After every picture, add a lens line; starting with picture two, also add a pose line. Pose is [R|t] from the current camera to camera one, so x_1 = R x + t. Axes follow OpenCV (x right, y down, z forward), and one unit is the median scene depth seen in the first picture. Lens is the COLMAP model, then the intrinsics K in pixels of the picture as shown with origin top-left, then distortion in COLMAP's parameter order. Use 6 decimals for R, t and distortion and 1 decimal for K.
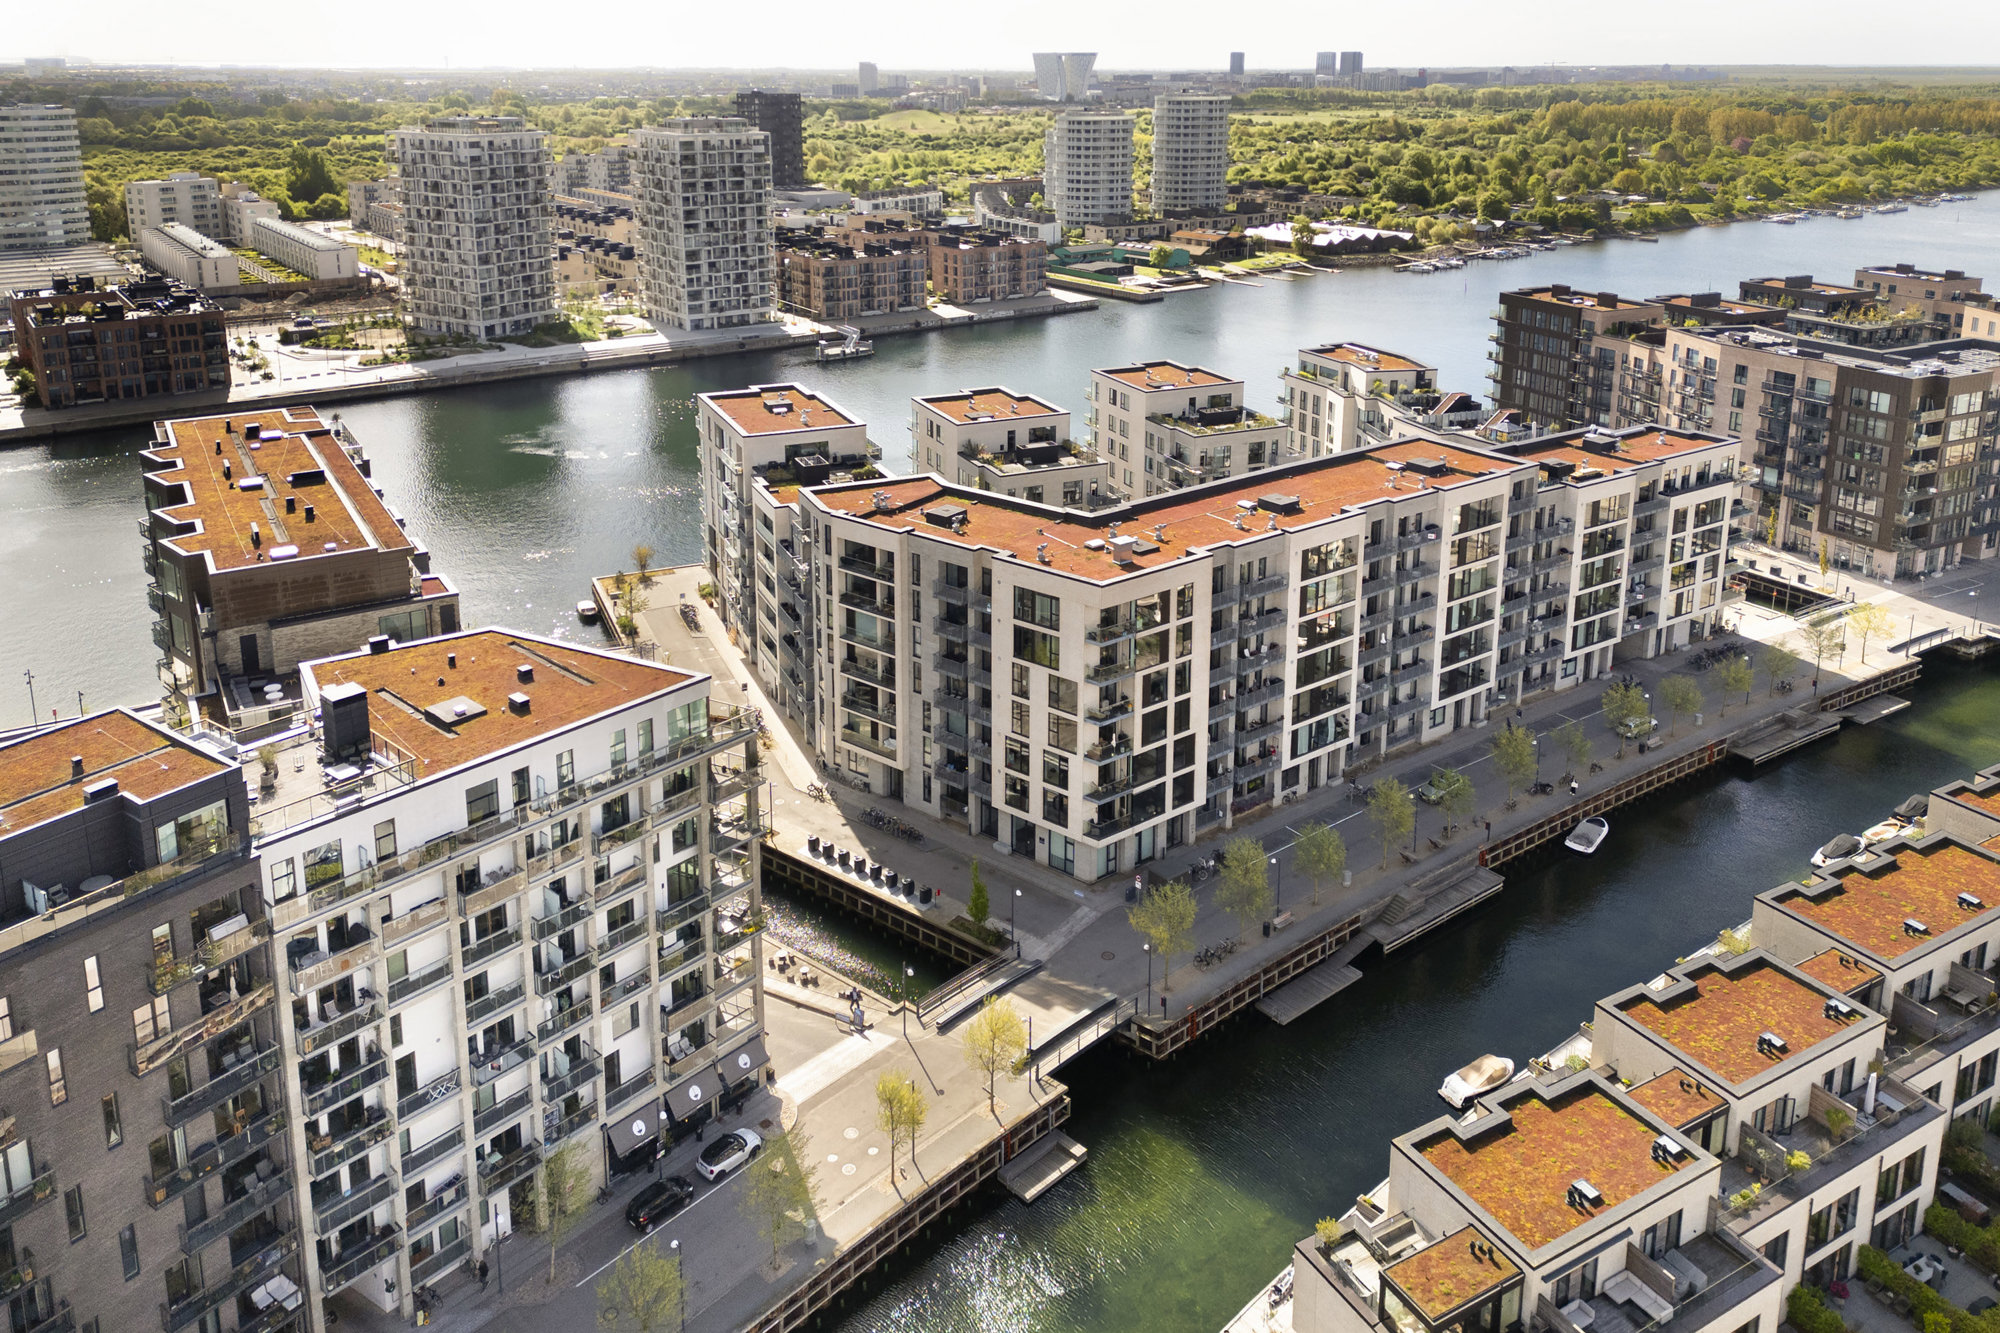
lens RADIAL K [[1431.6, 0, 1003.7], [0, 1431.6, 396.8], [0, 0, 1]] dist [0.074055, -0.007057]
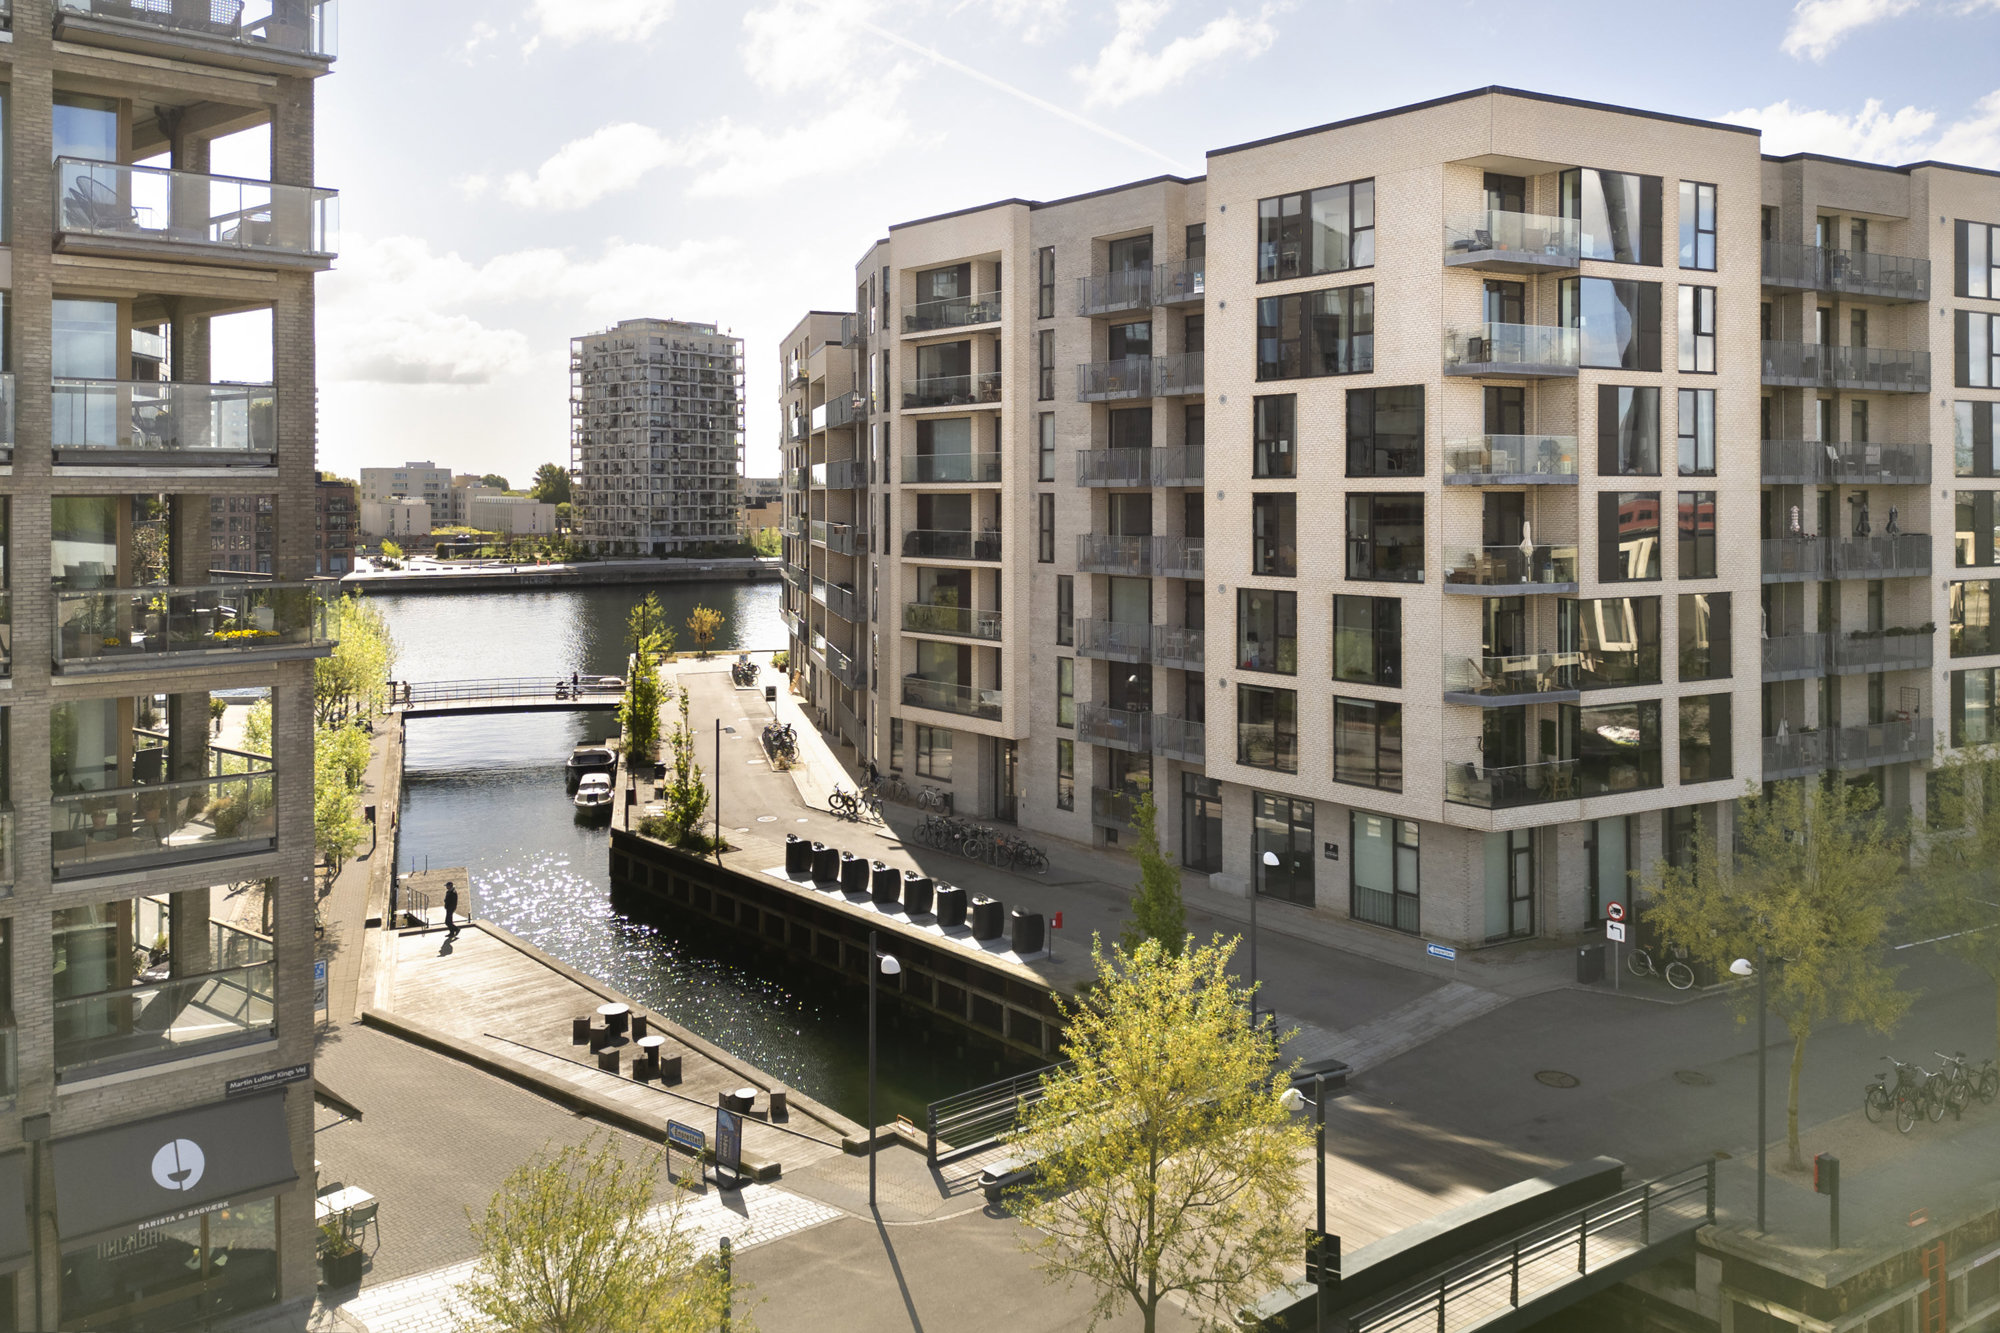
lens RADIAL K [[1425.9, 0, 996.8], [0, 1425.9, 520.7], [0, 0, 1]] dist [0.116338, -0.127823]
pose [[0.983747, -0.001911, -0.179552, 0.007059], [-0.033514, 0.980418, -0.194053, 0.293269], [0.176406, 0.196916, 0.964419, 0.567302]]
